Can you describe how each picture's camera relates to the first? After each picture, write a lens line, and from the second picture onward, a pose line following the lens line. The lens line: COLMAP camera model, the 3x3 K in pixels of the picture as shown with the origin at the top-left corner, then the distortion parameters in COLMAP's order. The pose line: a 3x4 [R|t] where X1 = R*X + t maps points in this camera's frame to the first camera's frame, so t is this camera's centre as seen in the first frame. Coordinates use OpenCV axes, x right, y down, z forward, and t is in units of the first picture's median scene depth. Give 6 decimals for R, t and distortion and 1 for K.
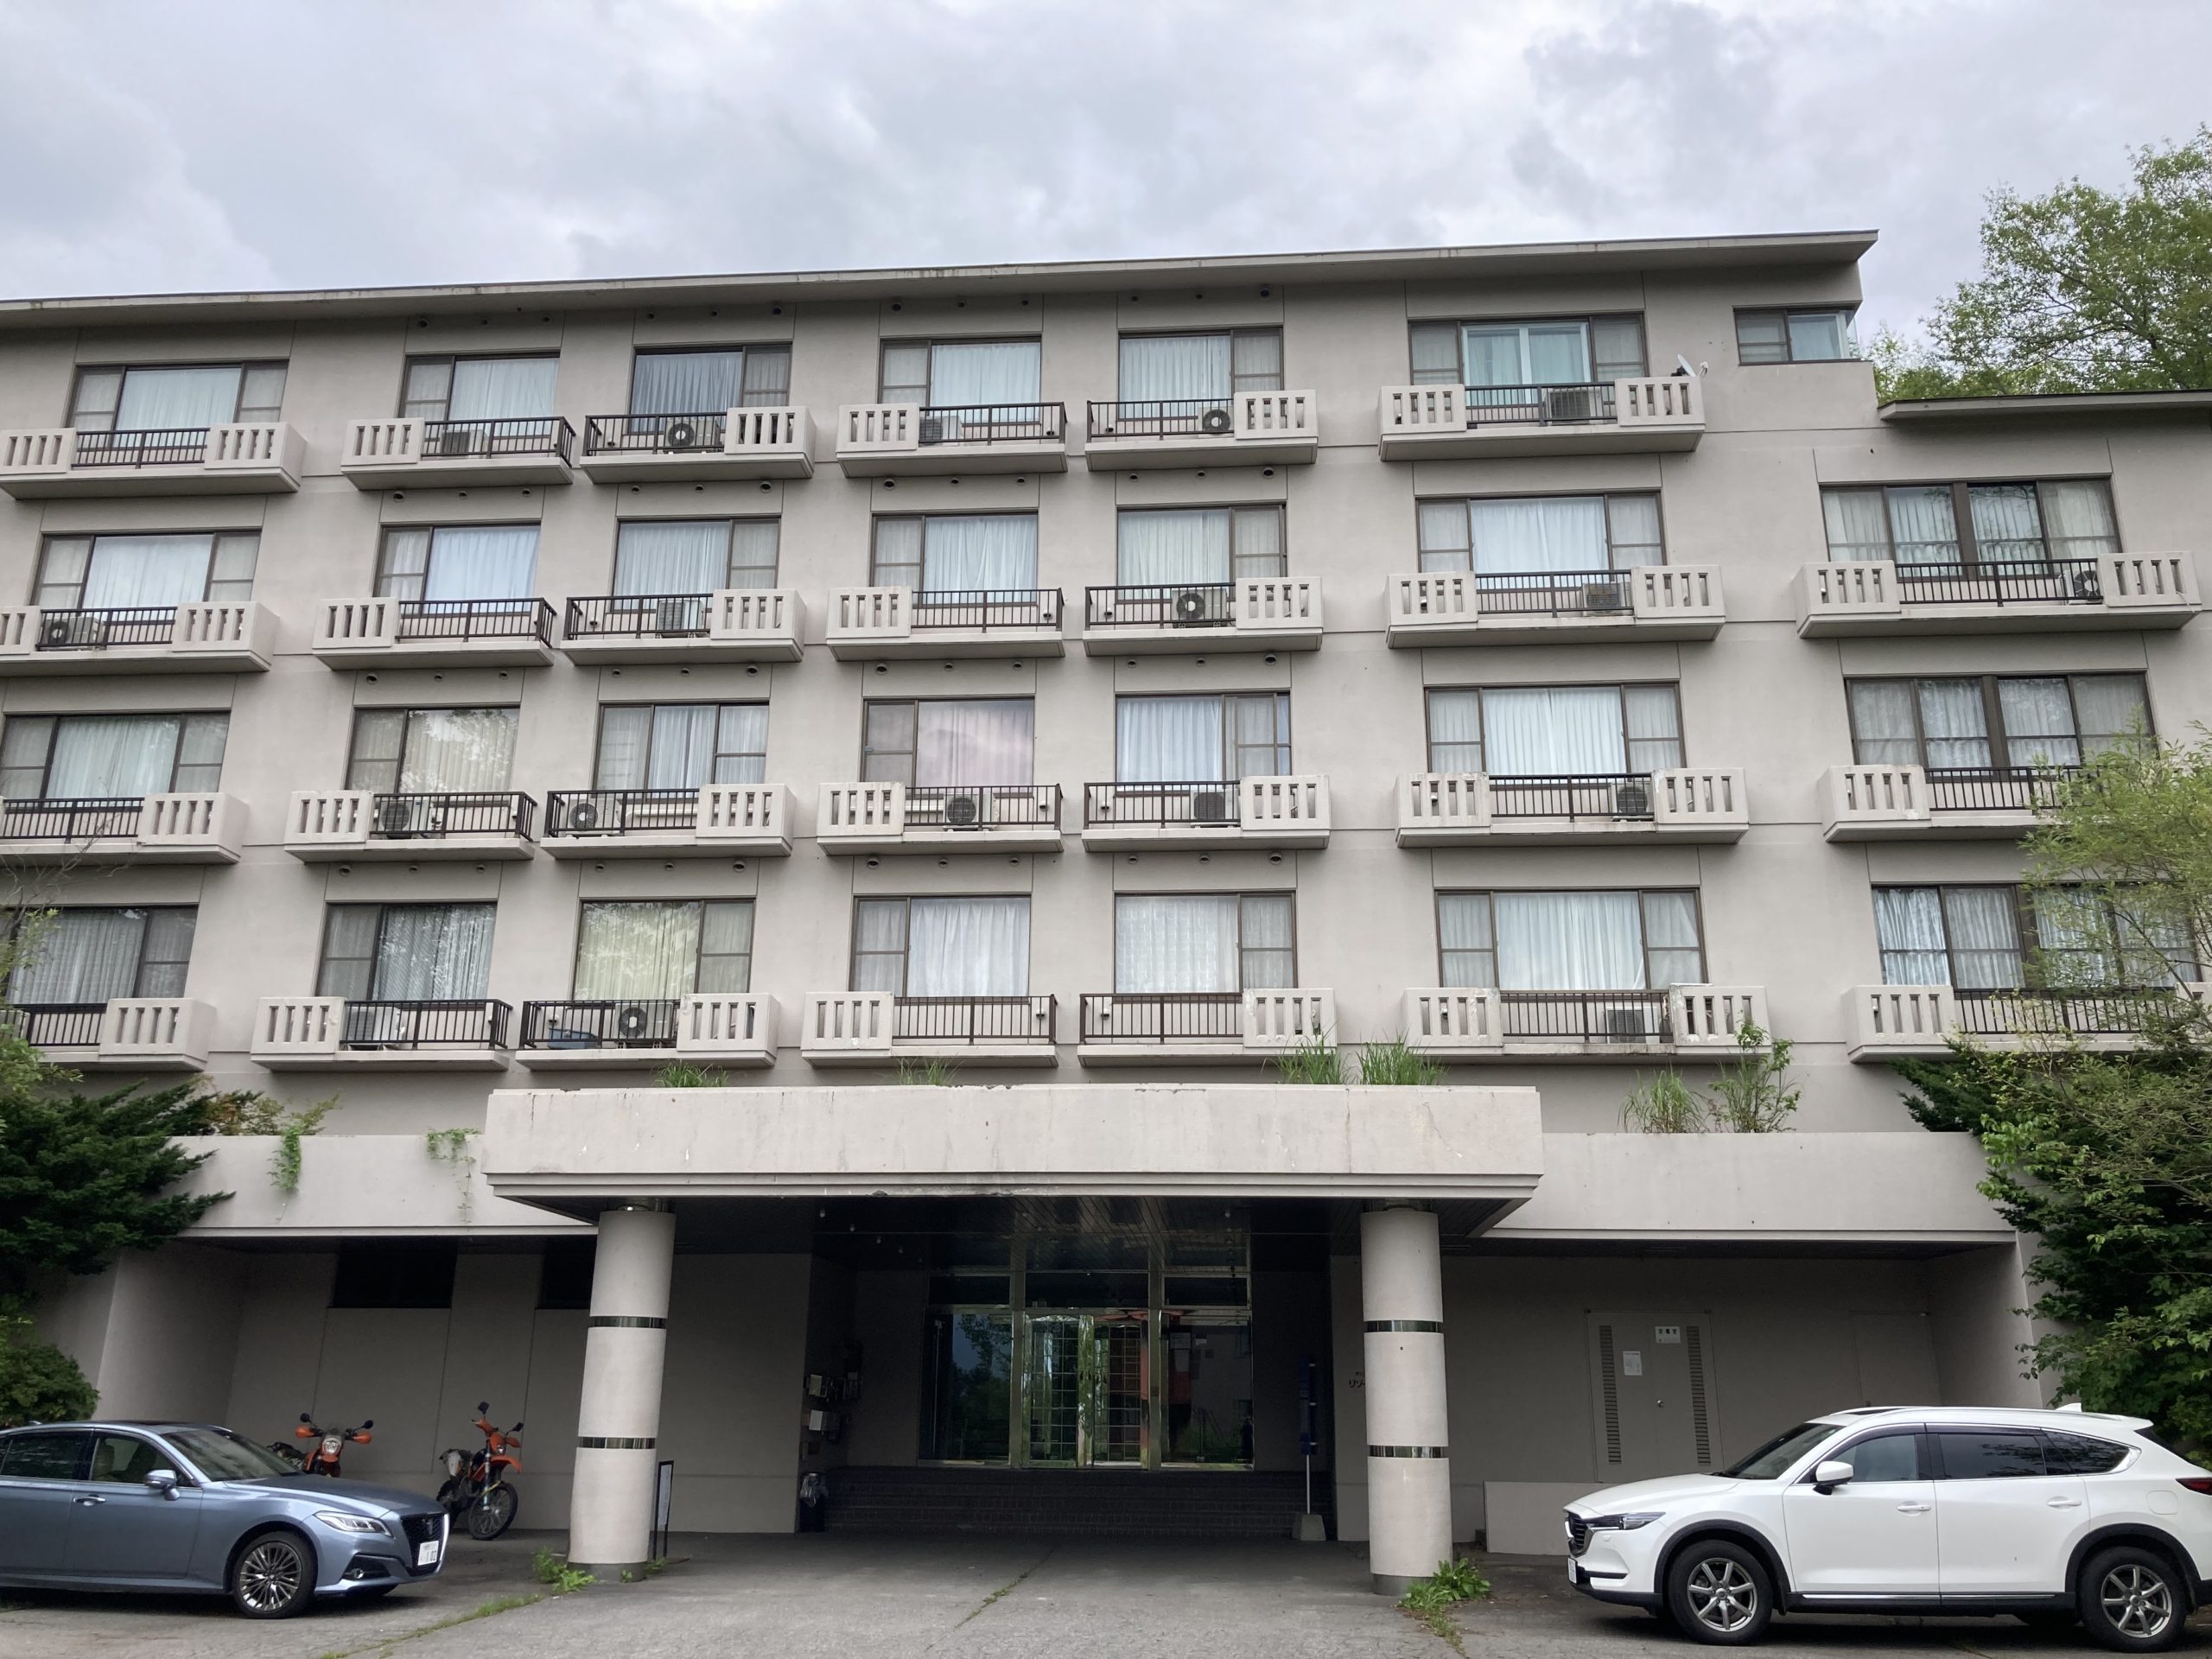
lens RADIAL K [[1821.3, 0, 1099.2], [0, 1821.3, 815.0], [0, 0, 1]] dist [0.026128, -0.028291]
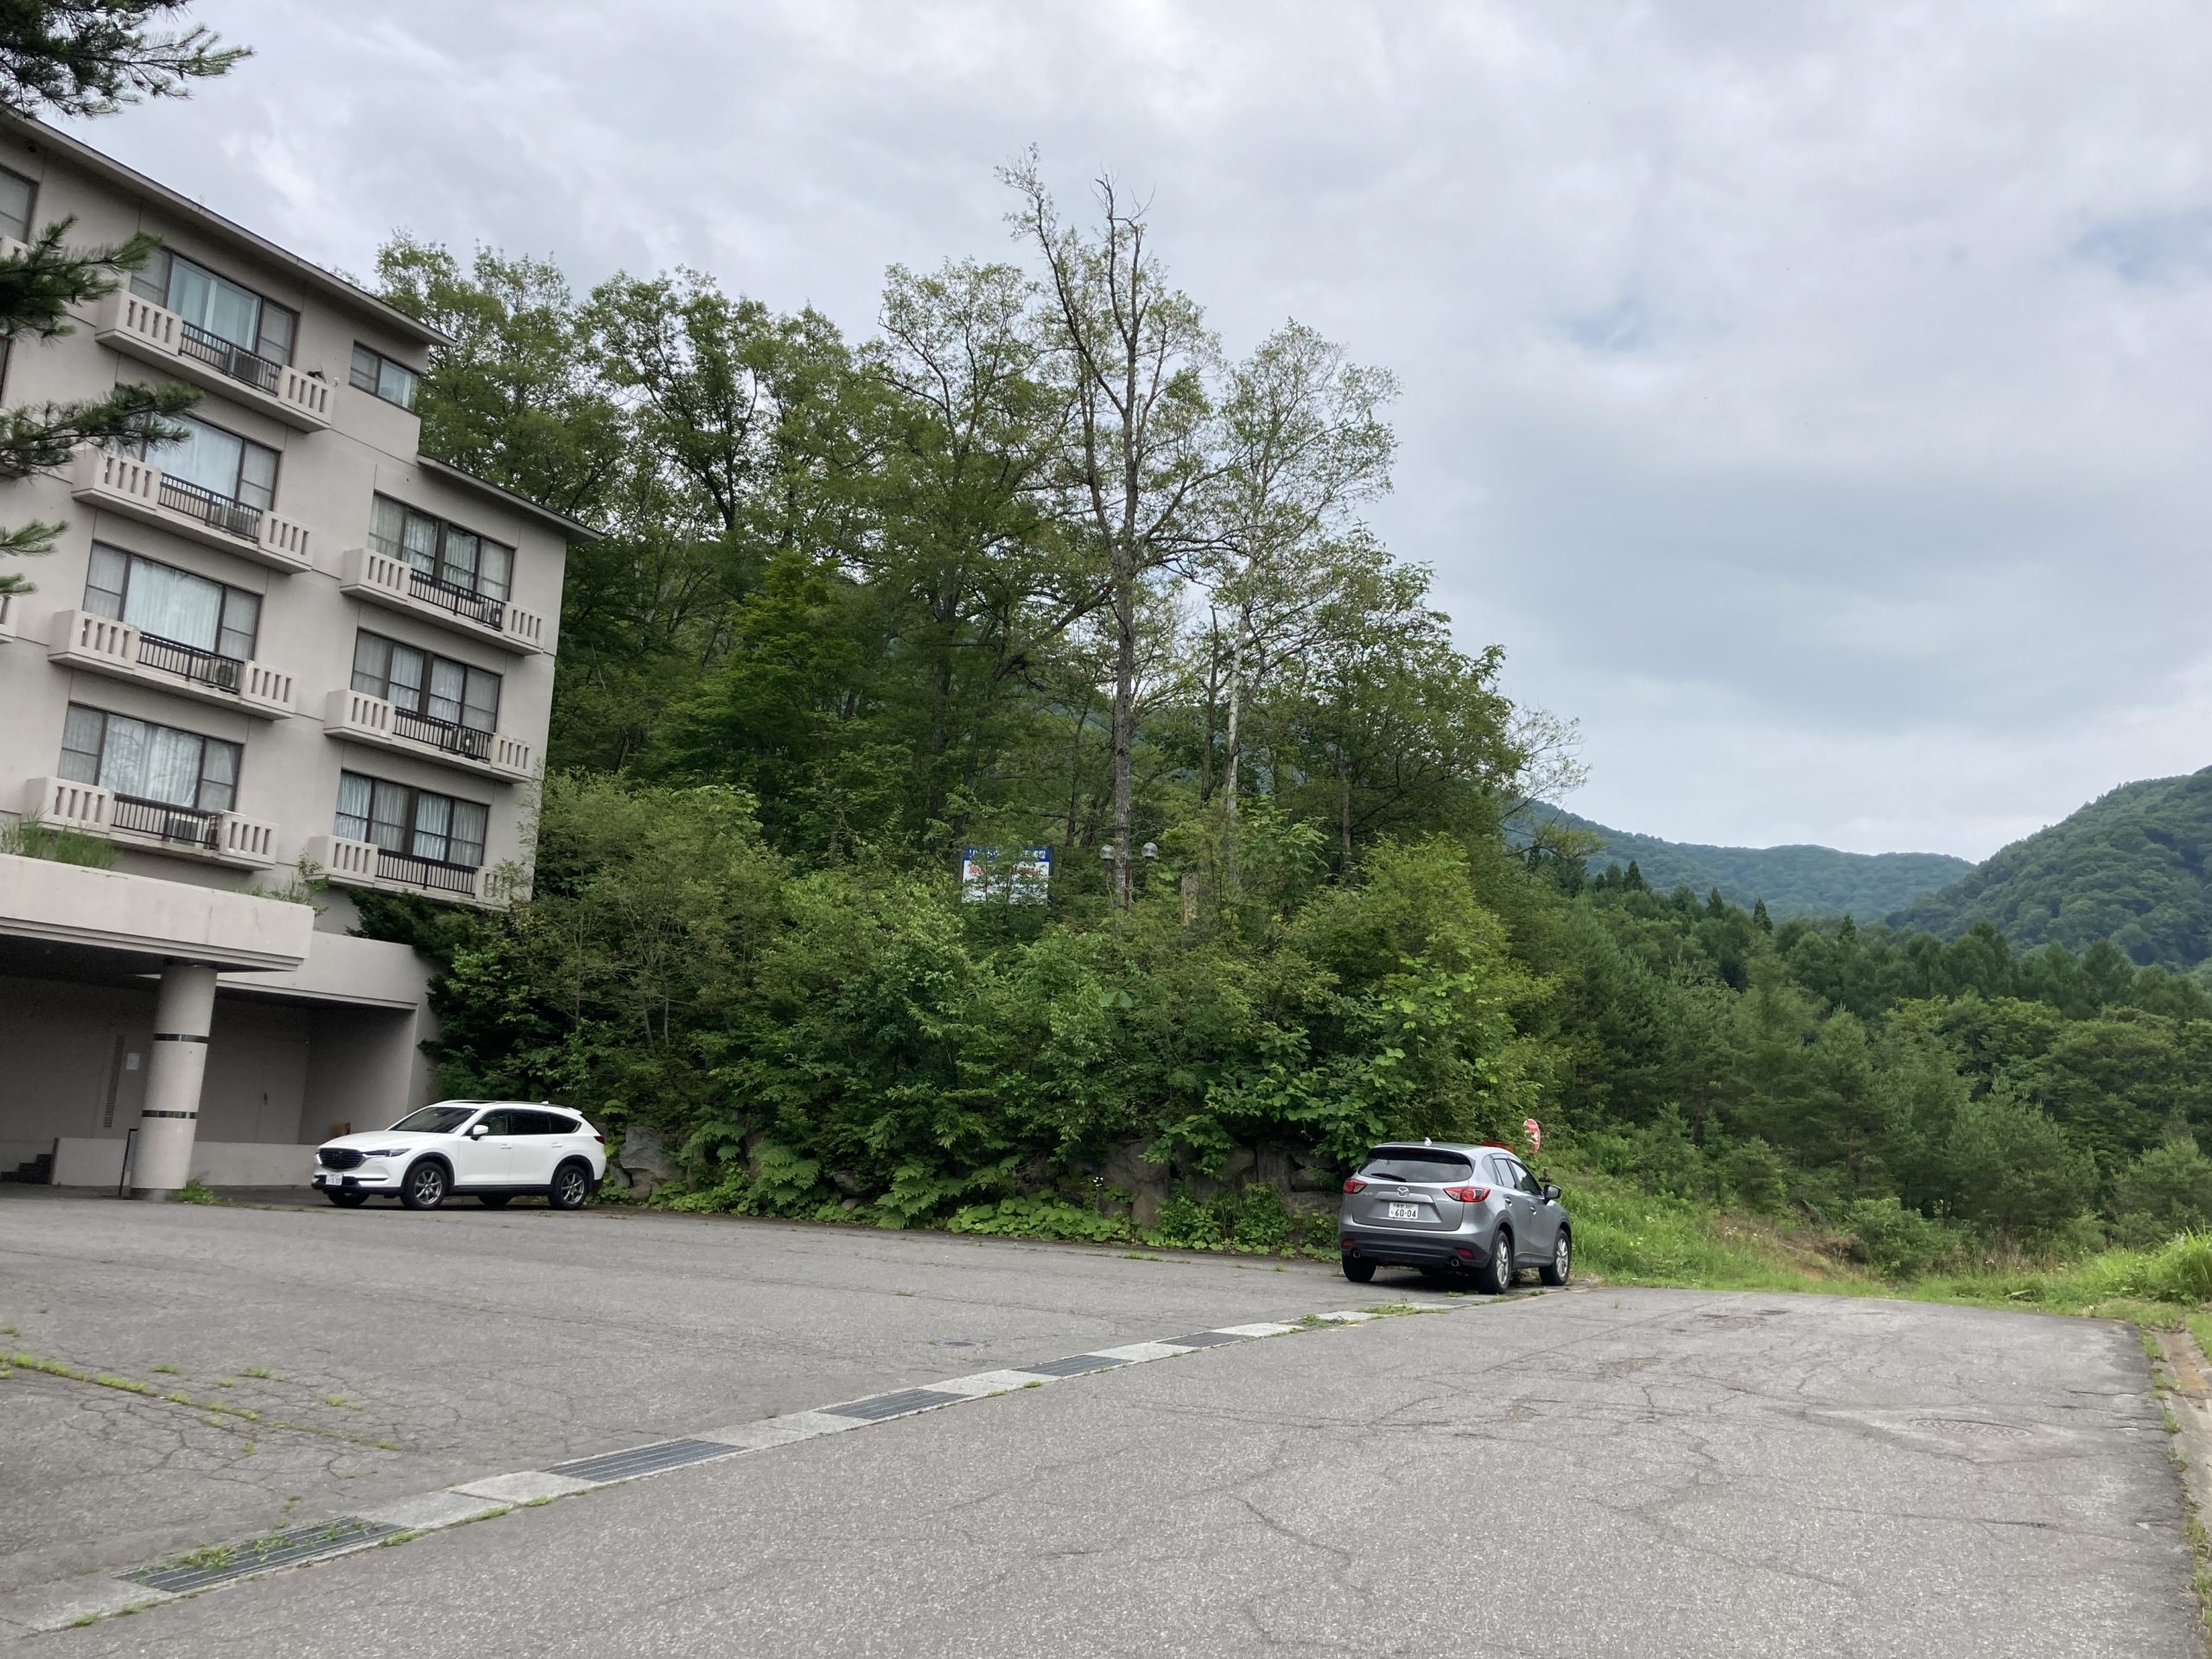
lens RADIAL K [[1821.3, 0, 1106.7], [0, 1821.3, 813.9], [0, 0, 1]] dist [0.026128, -0.028291]
pose [[0.396704, 0.179843, 0.900157, -0.667854], [-0.318013, 0.946818, -0.049016, -0.052845], [-0.861100, -0.266817, 0.432799, -0.212577]]
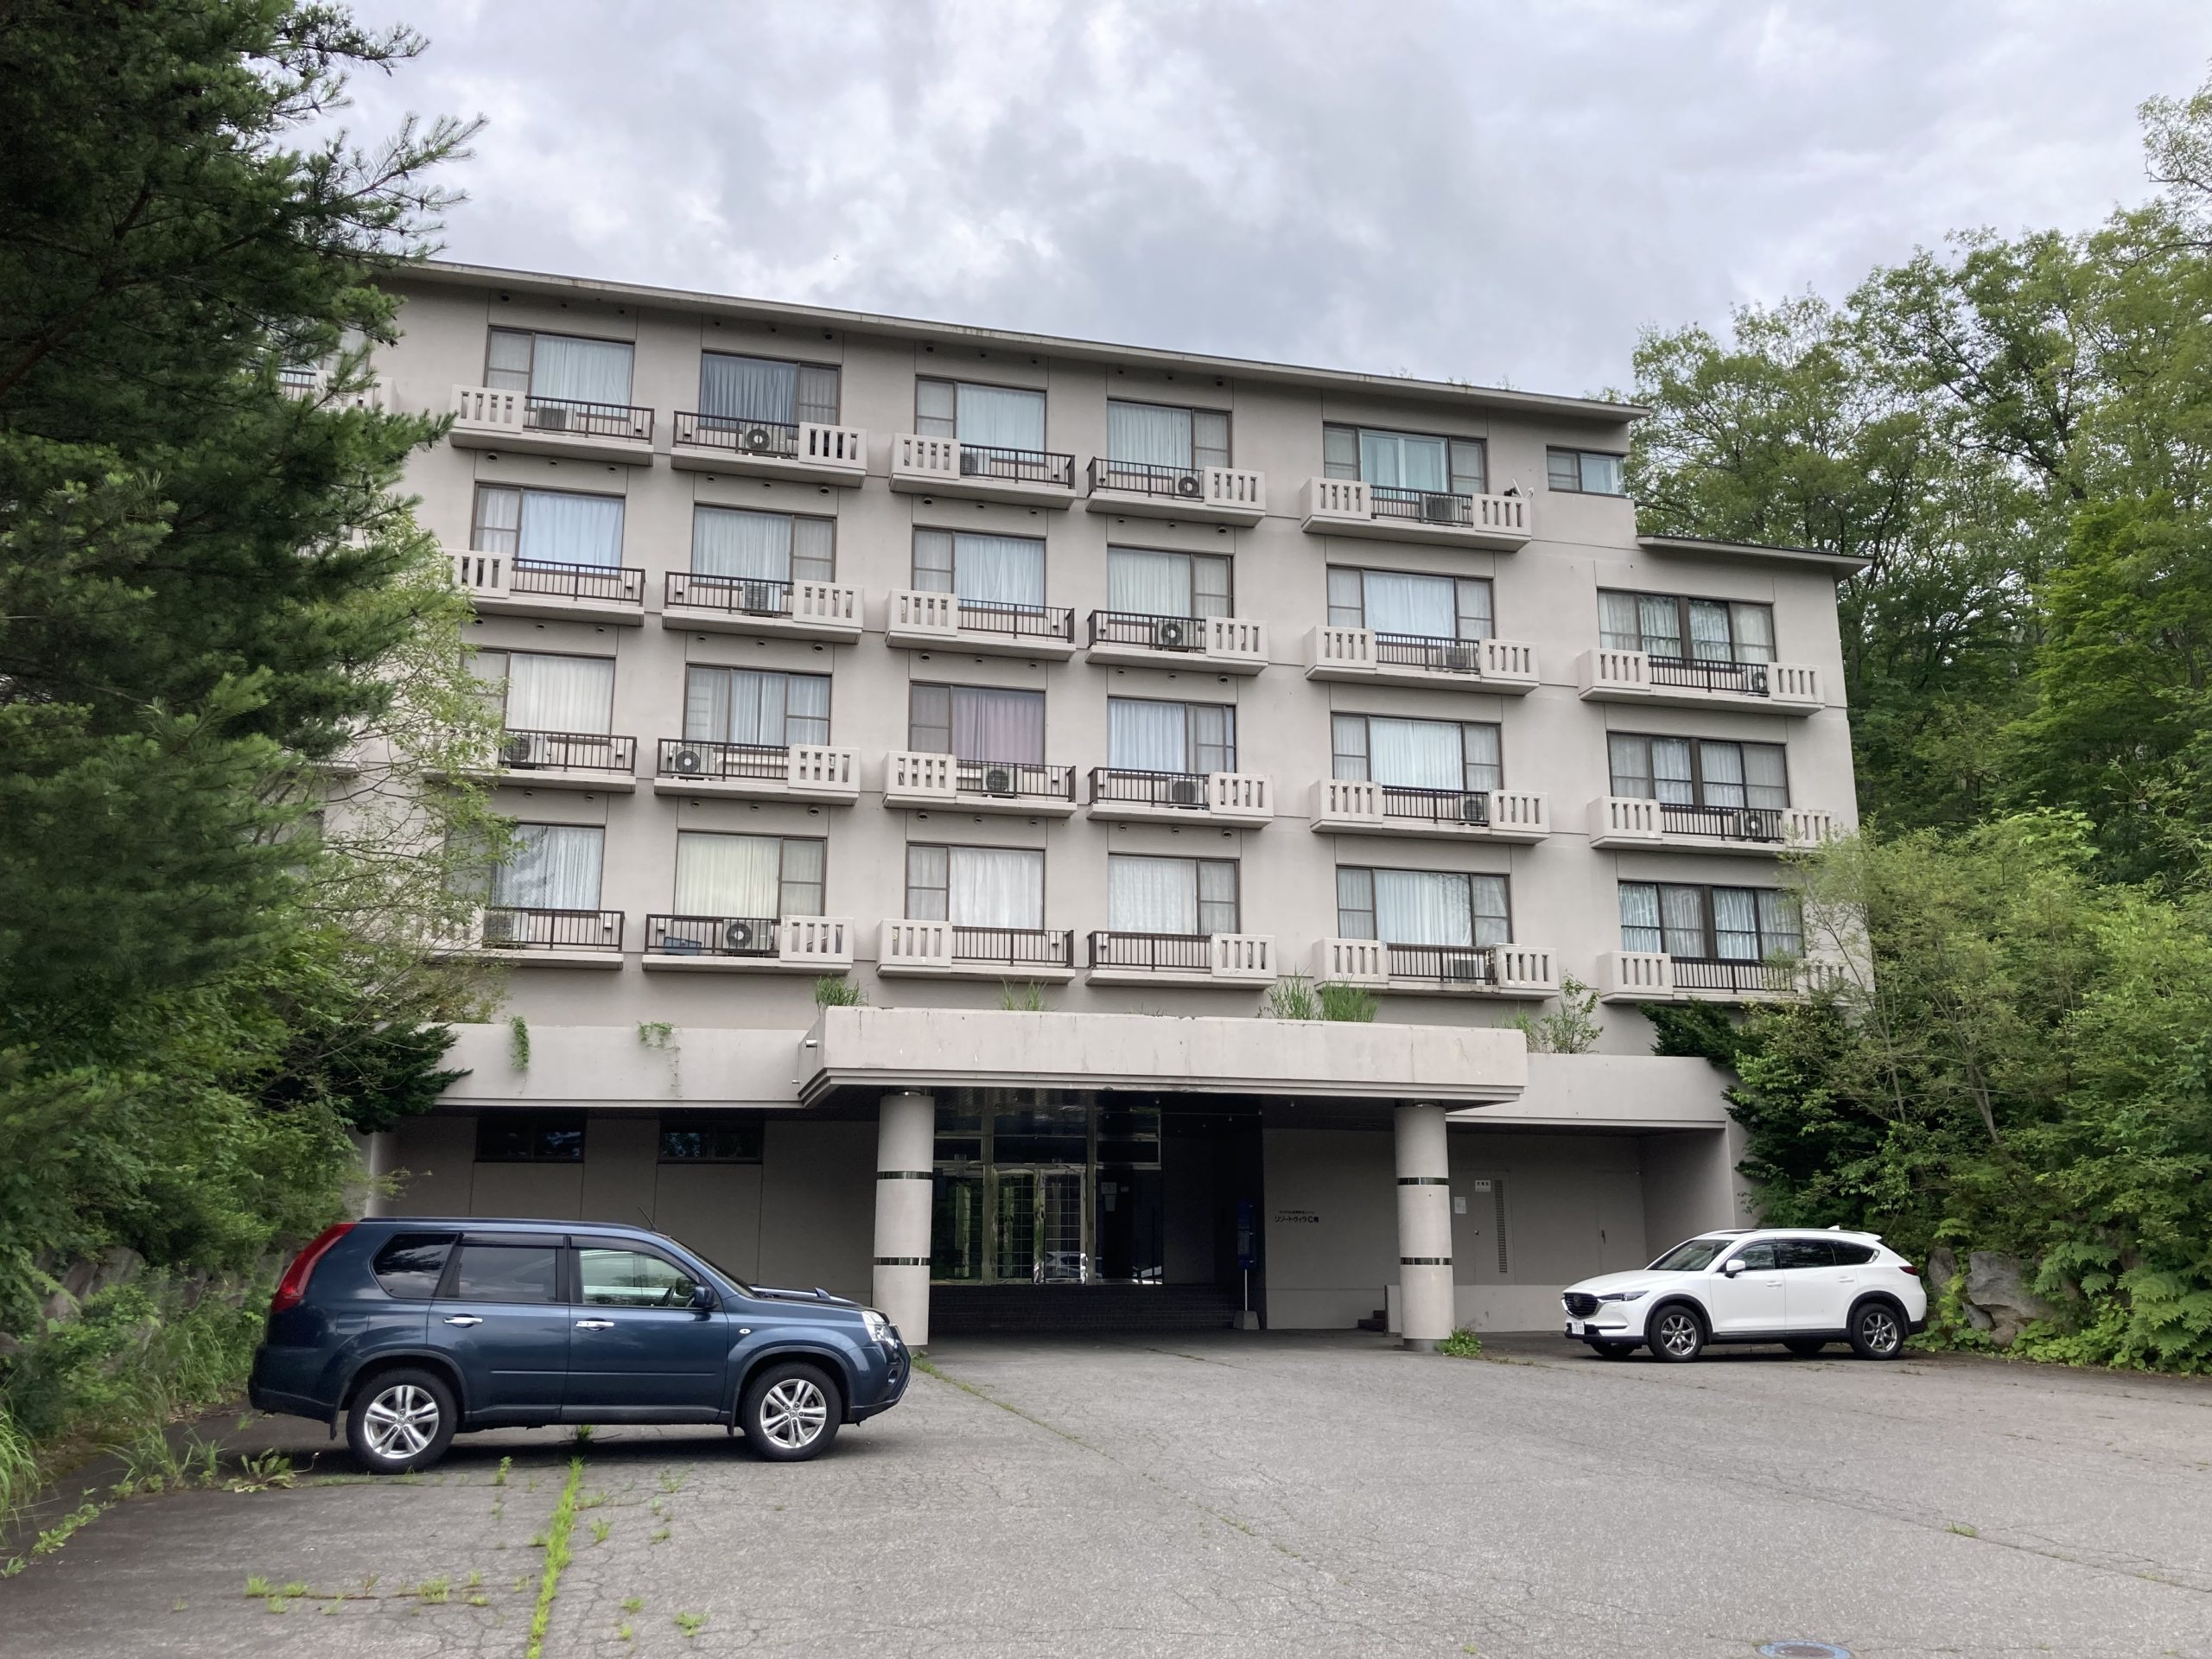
lens RADIAL K [[1821.3, 0, 1092.0], [0, 1821.3, 819.2], [0, 0, 1]] dist [0.026128, -0.028291]
pose [[0.949447, 0.063674, 0.307402, -0.404583], [-0.088751, 0.993711, 0.068284, -0.068925], [-0.301121, -0.092114, 0.949126, -0.231470]]
